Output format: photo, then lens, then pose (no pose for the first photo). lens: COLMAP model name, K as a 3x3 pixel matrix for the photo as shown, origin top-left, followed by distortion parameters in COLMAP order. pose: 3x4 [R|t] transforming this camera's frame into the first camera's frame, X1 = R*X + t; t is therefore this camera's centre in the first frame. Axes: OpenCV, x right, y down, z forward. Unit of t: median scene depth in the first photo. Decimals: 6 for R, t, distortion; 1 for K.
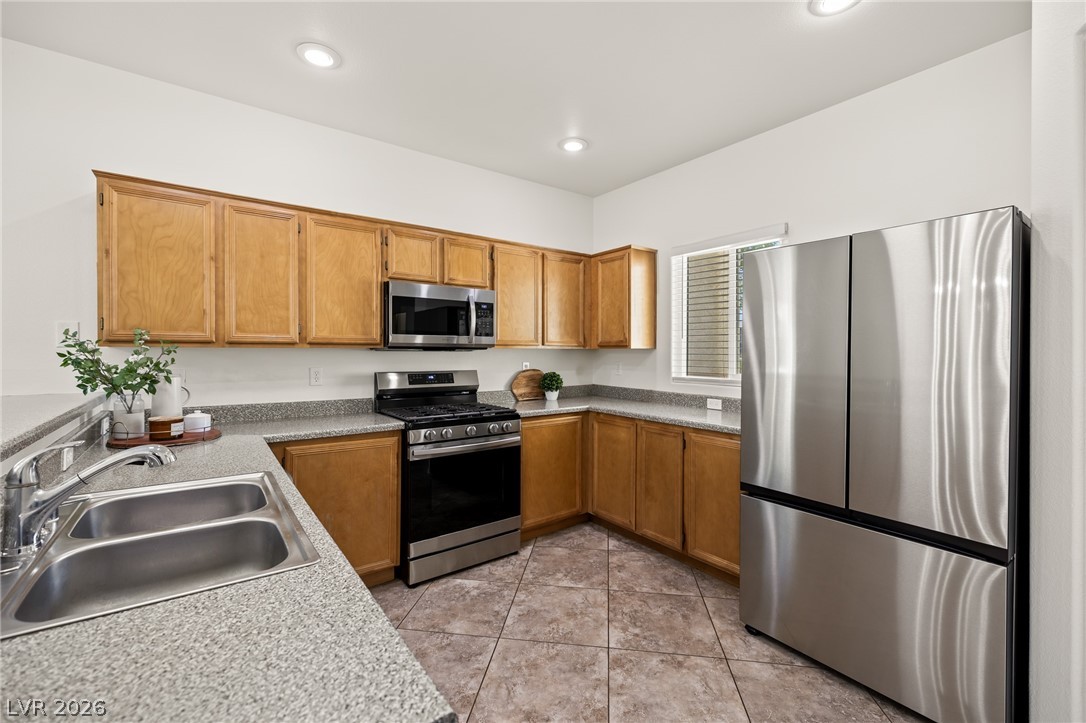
lens RADIAL K [[460.5, 0, 551.1], [0, 460.5, 357.9], [0, 0, 1]] dist [0.002198, 0.000250]
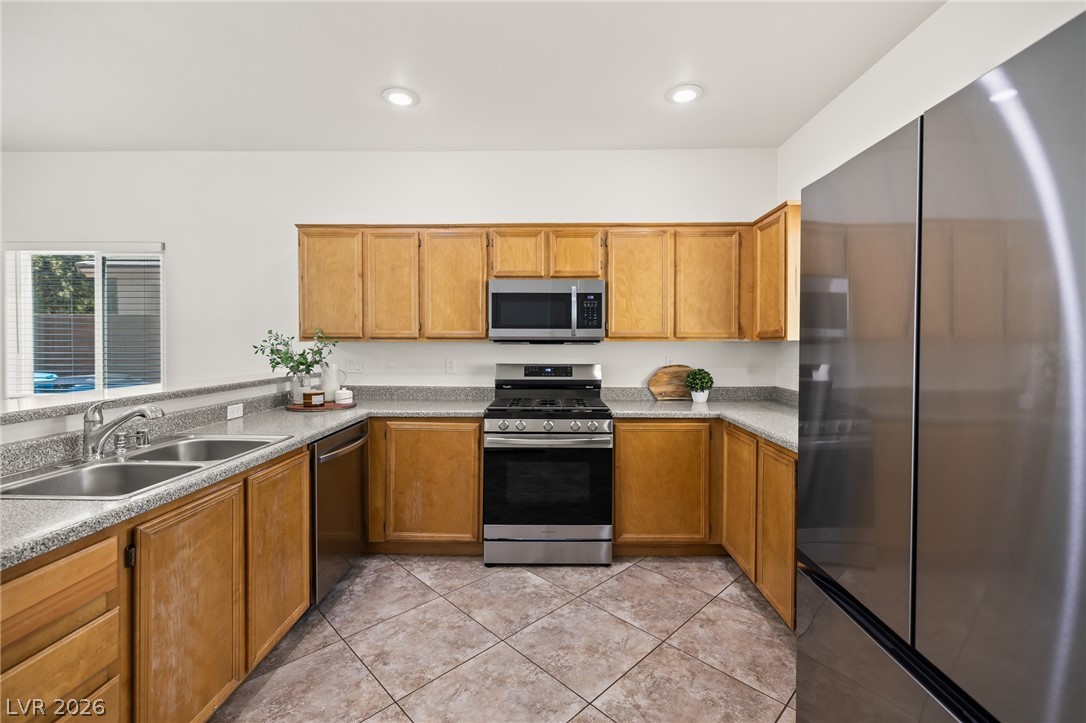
lens RADIAL K [[460.5, 0, 546.5], [0, 460.5, 353.7], [0, 0, 1]] dist [0.002198, 0.000250]
pose [[0.789751, 0.010549, -0.613336, 0.420635], [-0.008379, 0.999944, 0.006409, -0.000591], [0.613370, 0.000077, 0.789796, 0.225876]]
